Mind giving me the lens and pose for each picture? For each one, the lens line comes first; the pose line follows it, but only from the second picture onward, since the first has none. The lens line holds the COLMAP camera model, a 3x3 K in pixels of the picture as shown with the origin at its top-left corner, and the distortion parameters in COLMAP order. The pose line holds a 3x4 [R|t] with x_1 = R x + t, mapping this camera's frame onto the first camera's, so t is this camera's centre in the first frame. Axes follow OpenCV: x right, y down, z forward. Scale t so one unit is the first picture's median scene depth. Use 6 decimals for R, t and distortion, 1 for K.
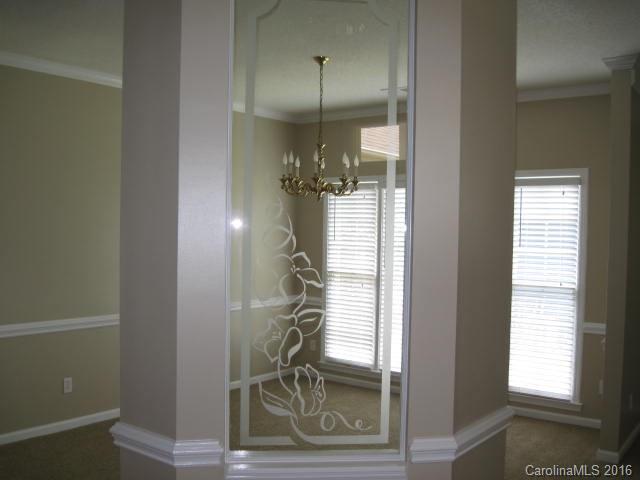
lens RADIAL K [[675.8, 0, 322.8], [0, 675.8, 239.2], [0, 0, 1]] dist [-0.058929, 0.000000]
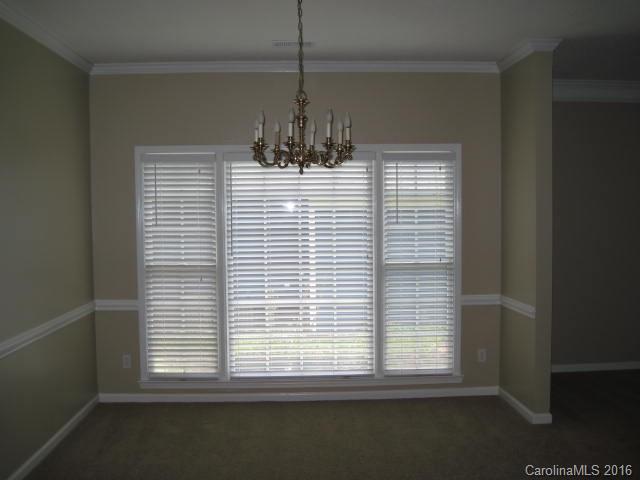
lens RADIAL K [[675.8, 0, 319.4], [0, 675.8, 241.5], [0, 0, 1]] dist [-0.058929, 0.000000]
pose [[0.775464, -0.056924, 0.628821, -0.343390], [0.034865, 0.998269, 0.047372, -0.011369], [-0.630429, -0.014811, 0.776106, 0.276431]]
